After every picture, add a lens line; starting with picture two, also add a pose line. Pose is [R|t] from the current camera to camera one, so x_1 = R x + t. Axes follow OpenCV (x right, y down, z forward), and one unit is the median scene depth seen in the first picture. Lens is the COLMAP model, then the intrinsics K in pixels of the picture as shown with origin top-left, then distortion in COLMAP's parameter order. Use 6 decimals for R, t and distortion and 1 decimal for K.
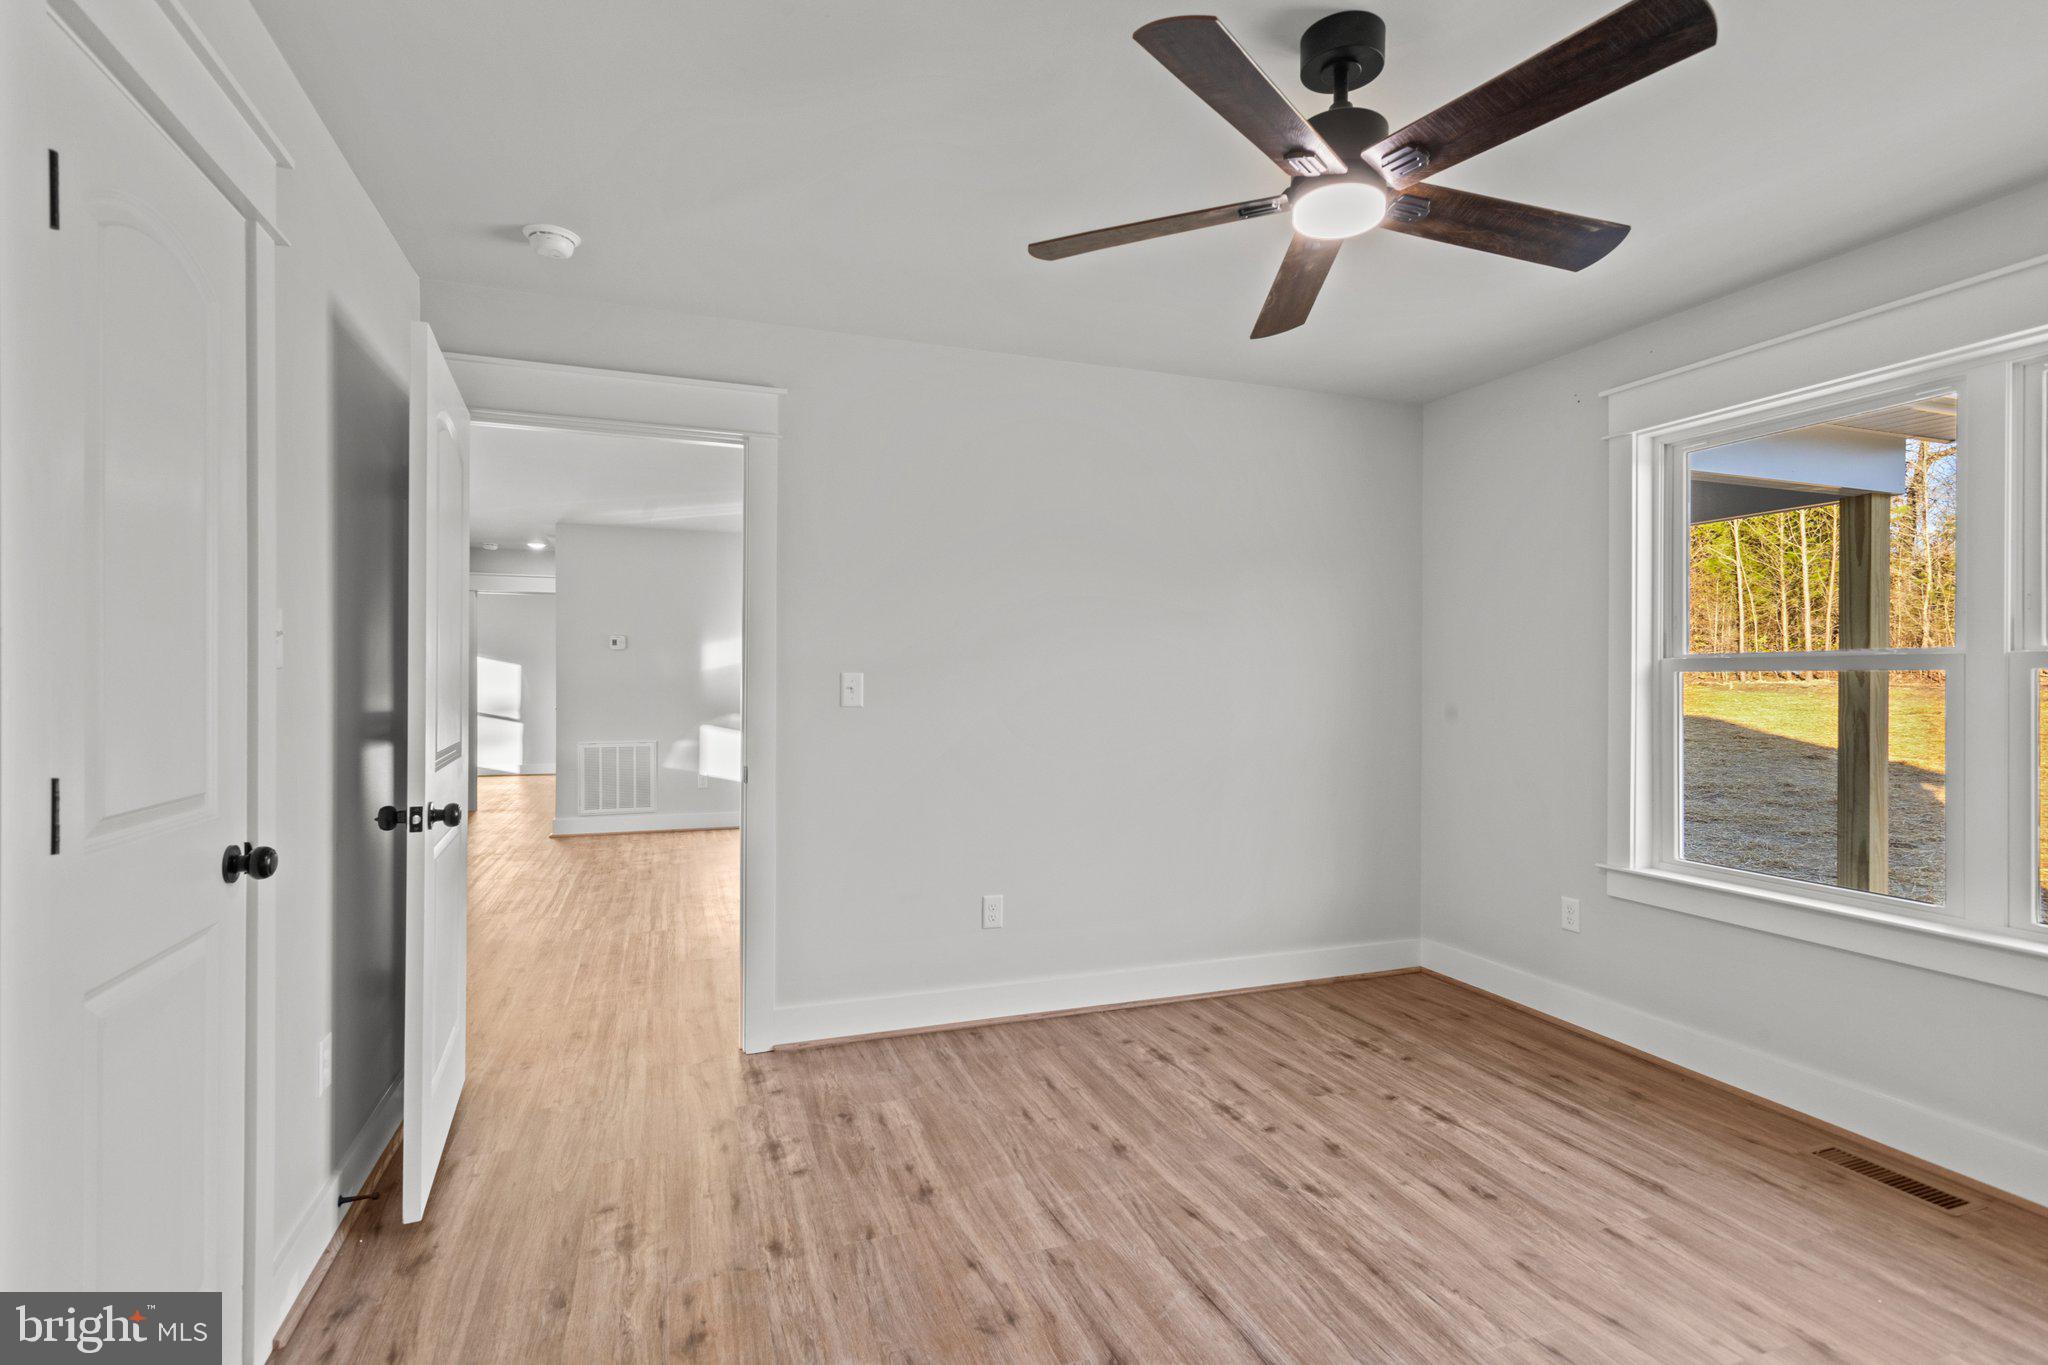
lens RADIAL K [[979.2, 0, 1024.0], [0, 979.2, 682.5], [0, 0, 1]] dist [-0.000985, 0.004759]
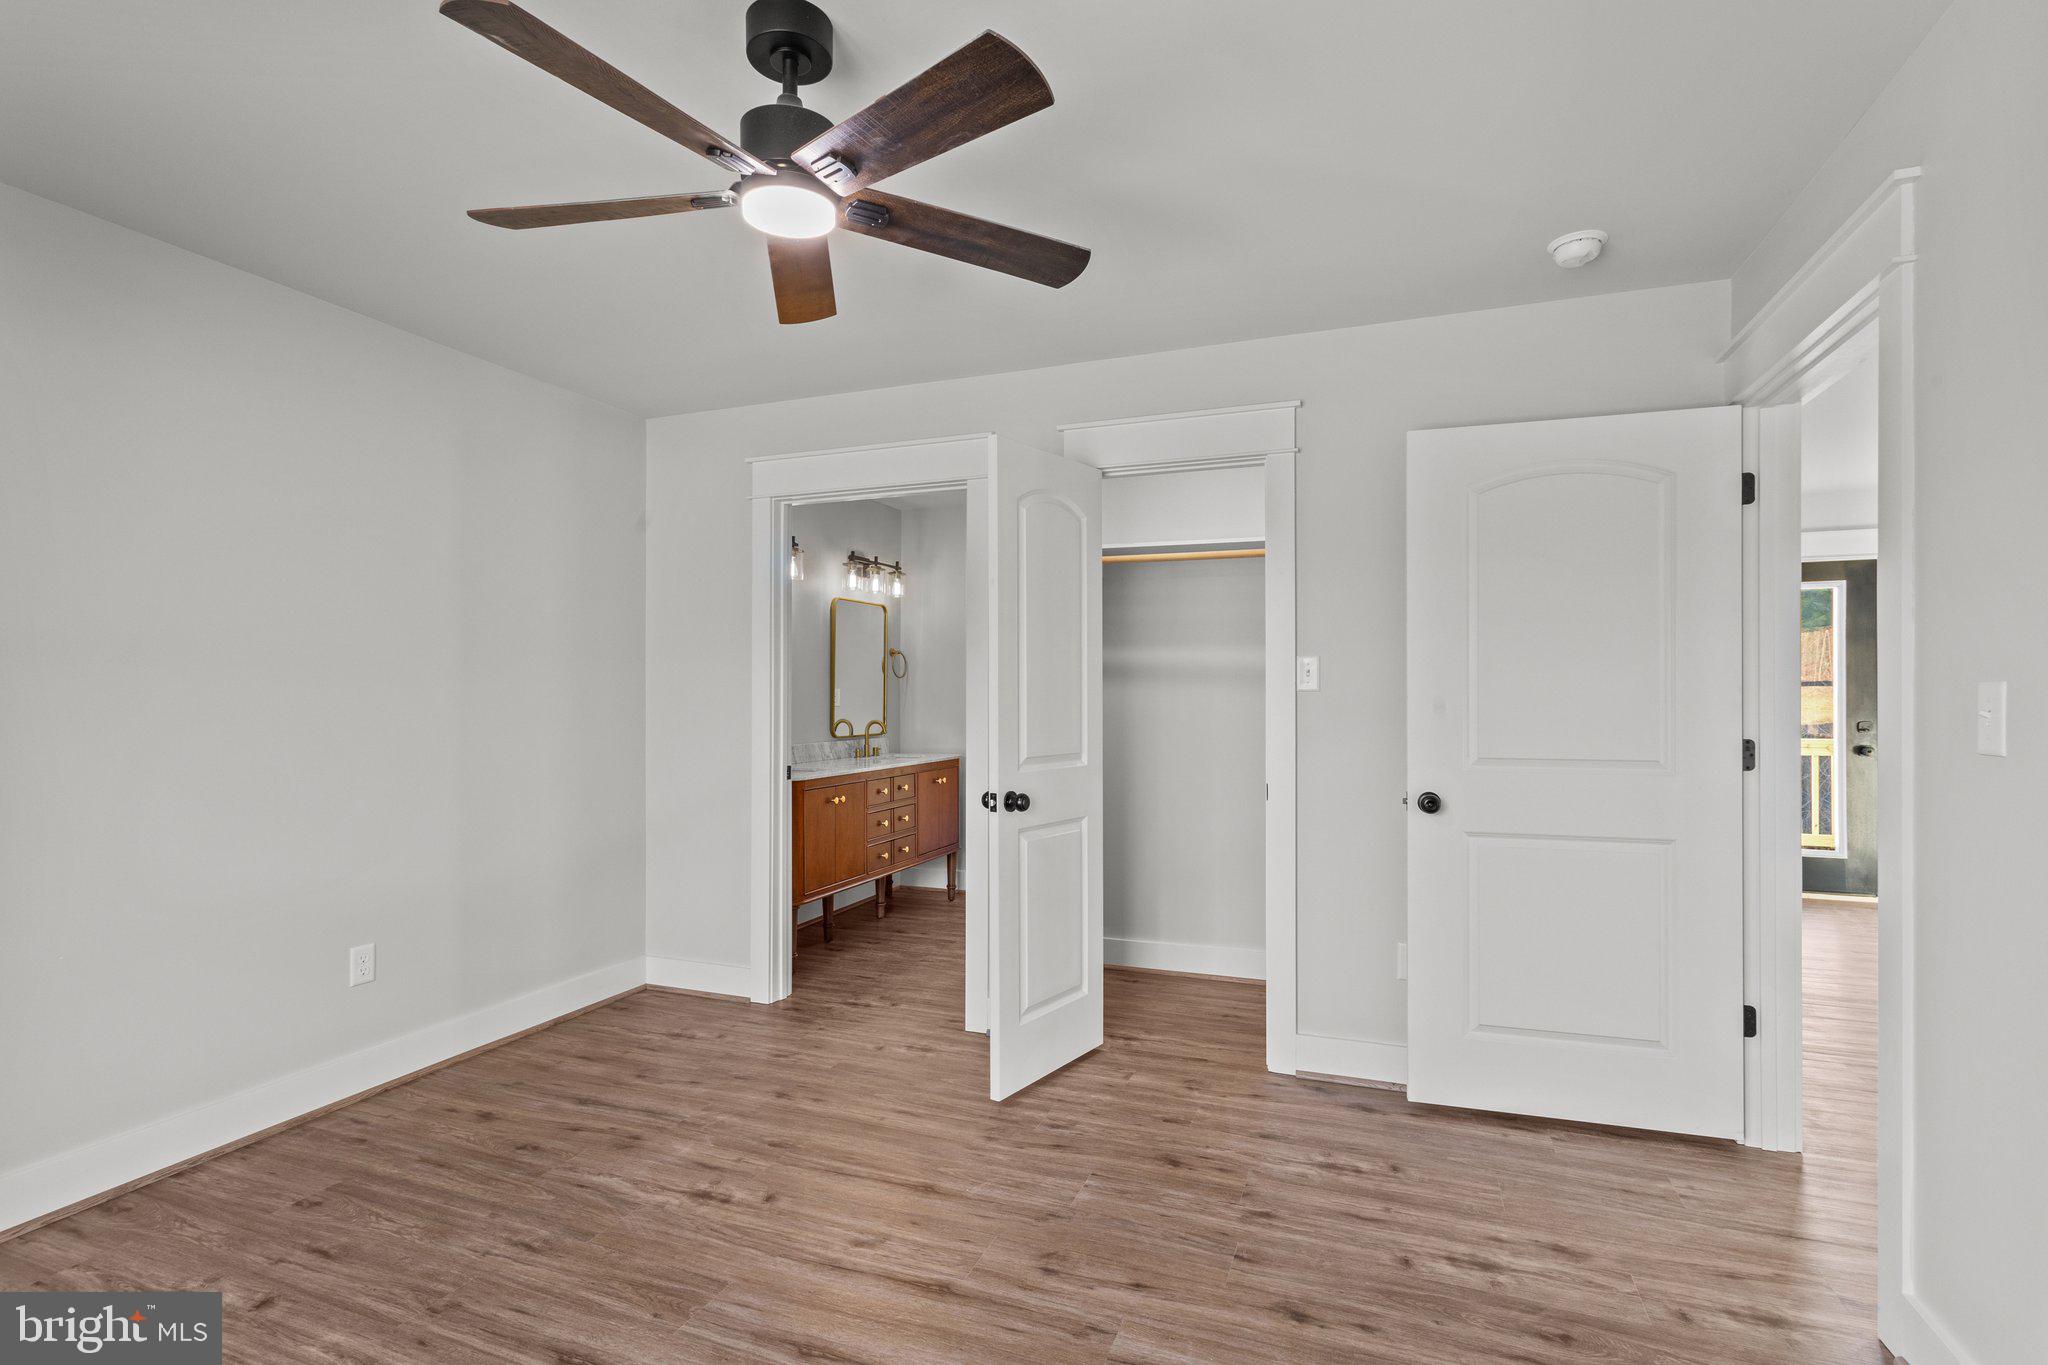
lens RADIAL K [[979.2, 0, 1024.0], [0, 979.2, 682.5], [0, 0, 1]] dist [-0.000985, 0.004759]
pose [[-0.655895, -0.008055, -0.754809, 0.147880], [-0.003329, 0.999964, -0.007778, -0.001265], [0.754845, -0.002589, -0.655898, 0.298655]]
